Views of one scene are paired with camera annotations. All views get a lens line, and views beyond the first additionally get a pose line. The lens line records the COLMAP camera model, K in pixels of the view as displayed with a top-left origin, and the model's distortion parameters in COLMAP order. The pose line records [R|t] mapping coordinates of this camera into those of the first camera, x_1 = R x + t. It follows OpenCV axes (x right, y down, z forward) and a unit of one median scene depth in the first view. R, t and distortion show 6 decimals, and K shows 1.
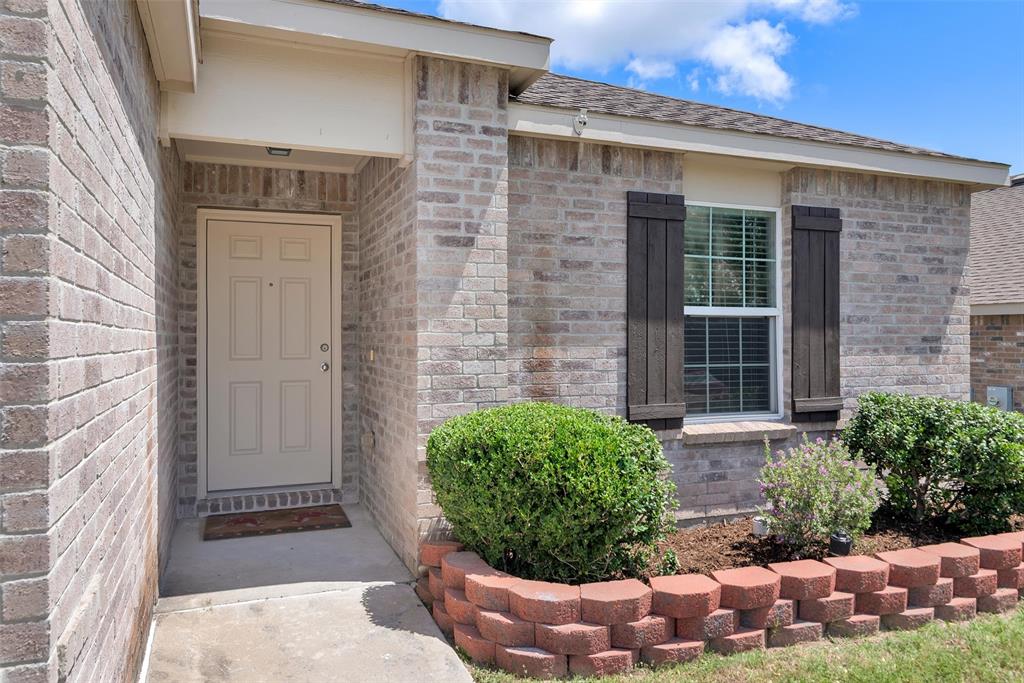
lens RADIAL K [[732.0, 0, 512.0], [0, 732.0, 341.5], [0, 0, 1]] dist [0.002268, 0.000421]
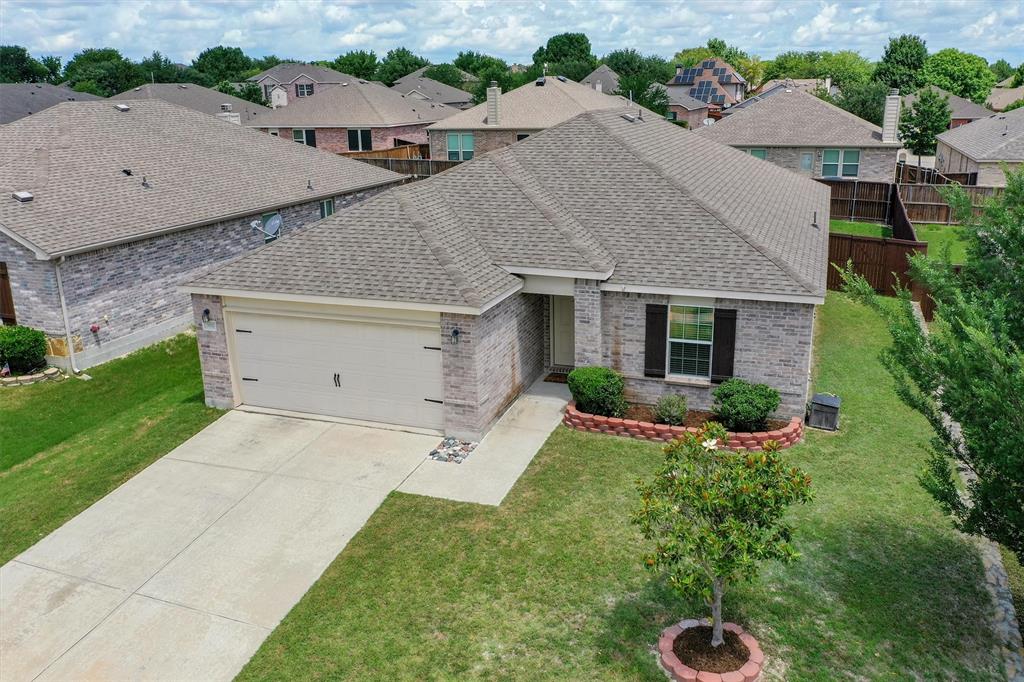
lens RADIAL K [[804.7, 0, 512.0], [0, 804.7, 341.0], [0, 0, 1]] dist [-0.037140, 0.000883]
pose [[0.734475, 0.181500, -0.653914, 2.013604], [0.025186, 0.955618, 0.293530, -1.076994], [0.678168, -0.232060, 0.697307, -1.822765]]
